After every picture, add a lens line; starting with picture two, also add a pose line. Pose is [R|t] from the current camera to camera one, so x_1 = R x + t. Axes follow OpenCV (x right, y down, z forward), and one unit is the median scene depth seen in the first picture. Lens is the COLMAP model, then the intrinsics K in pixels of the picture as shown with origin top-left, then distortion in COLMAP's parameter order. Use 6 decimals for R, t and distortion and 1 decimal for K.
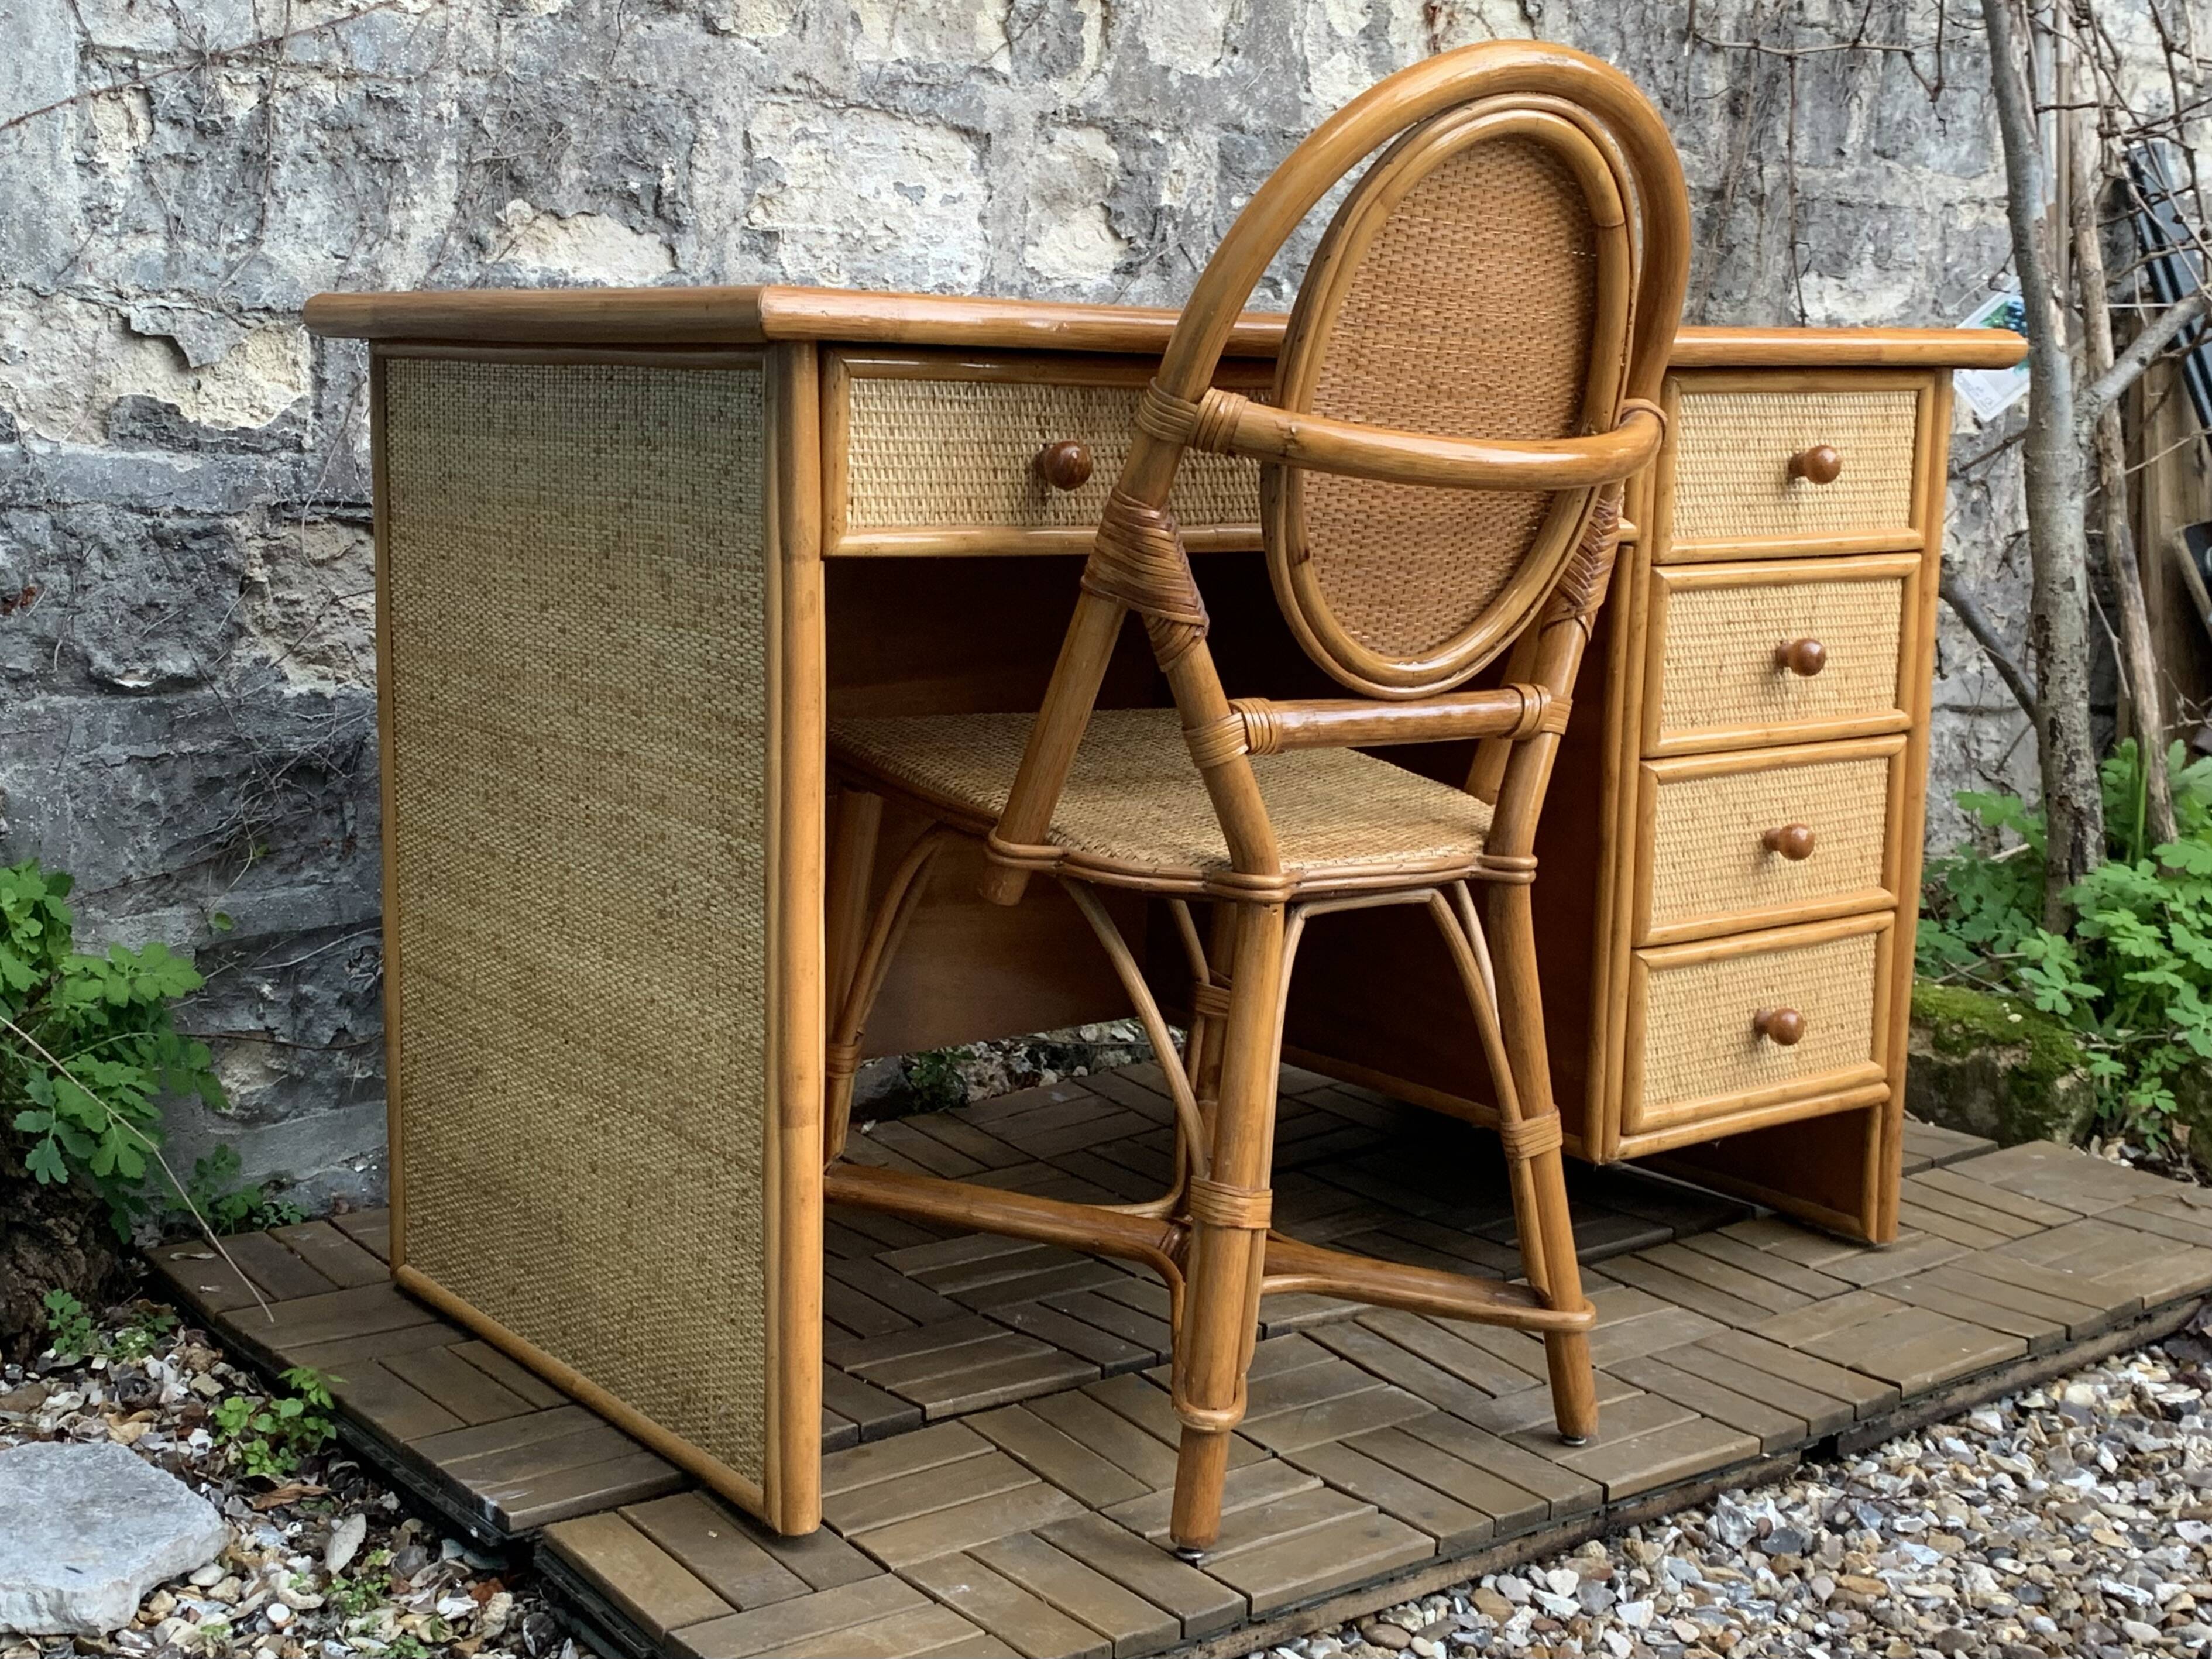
lens RADIAL K [[2818.9, 0, 1112.0], [0, 2818.9, 819.5], [0, 0, 1]] dist [0.191926, -0.578144]
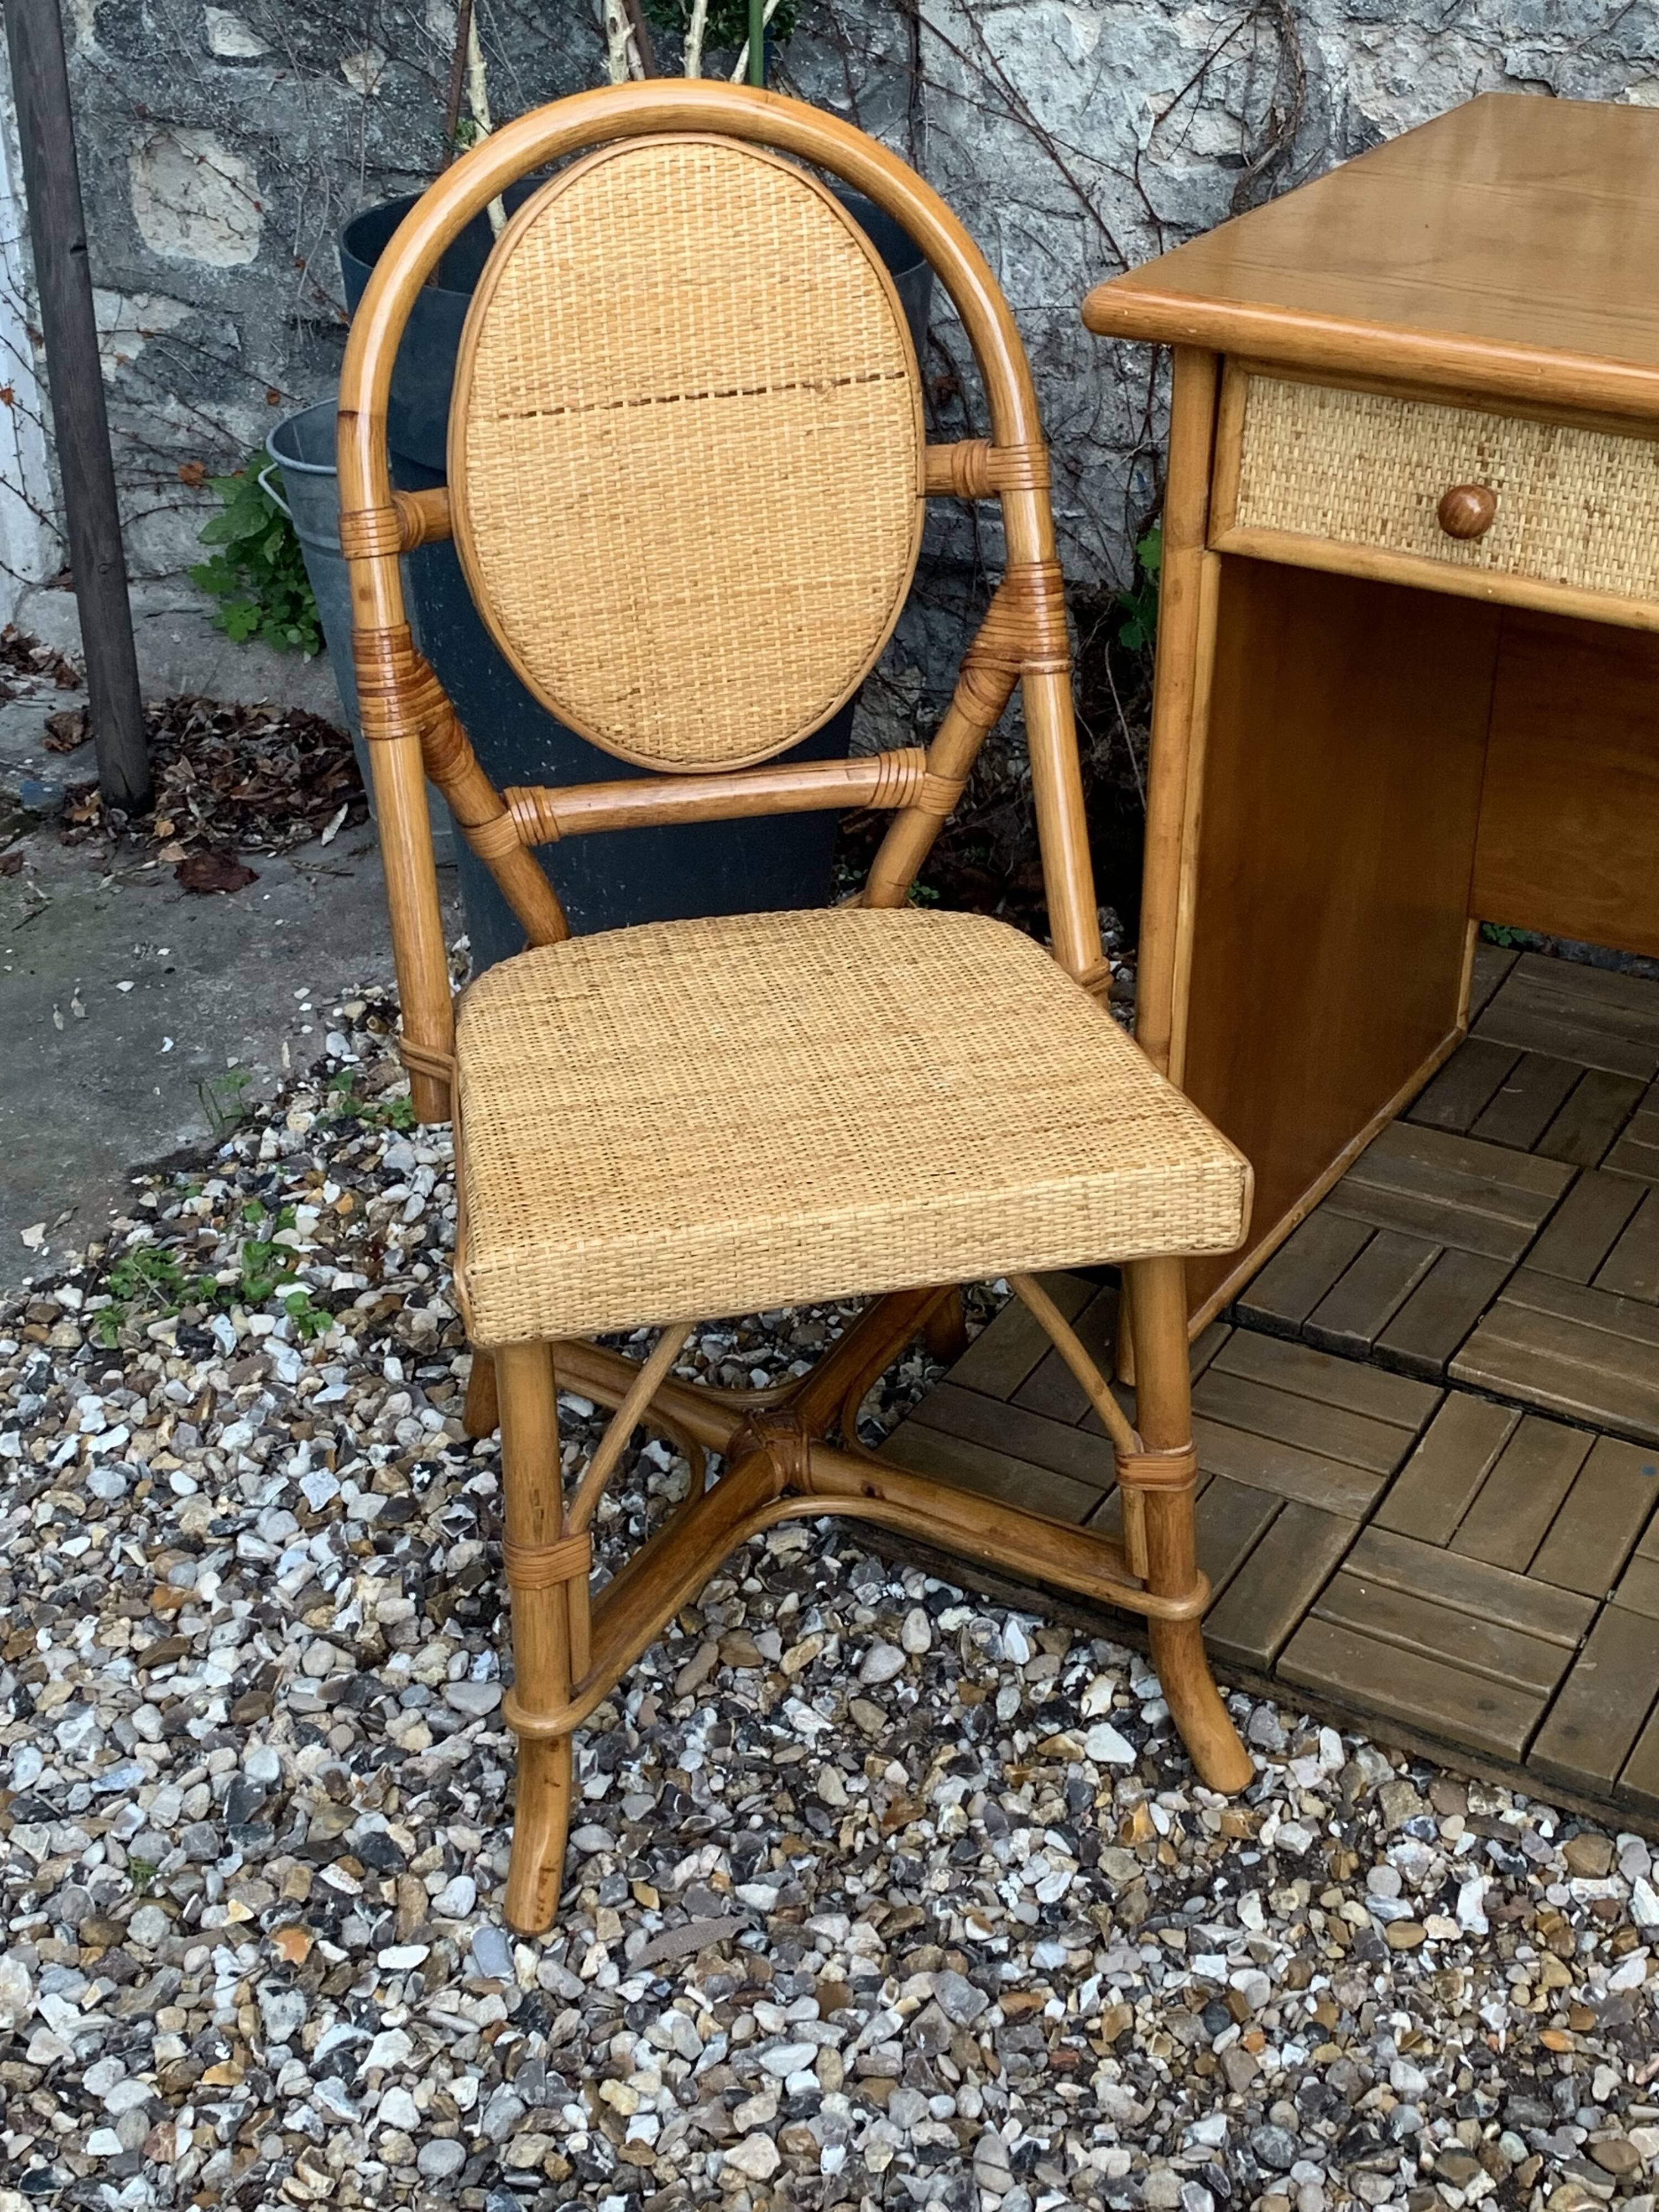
lens RADIAL K [[2960.5, 0, 818.1], [0, 2960.5, 1079.5], [0, 0, 1]] dist [0.197518, -0.622907]
pose [[0.374321, 0.431999, -0.820525, 0.580467], [-0.135735, 0.900849, 0.412367, -0.248936], [0.917311, -0.042983, 0.395844, 0.328445]]
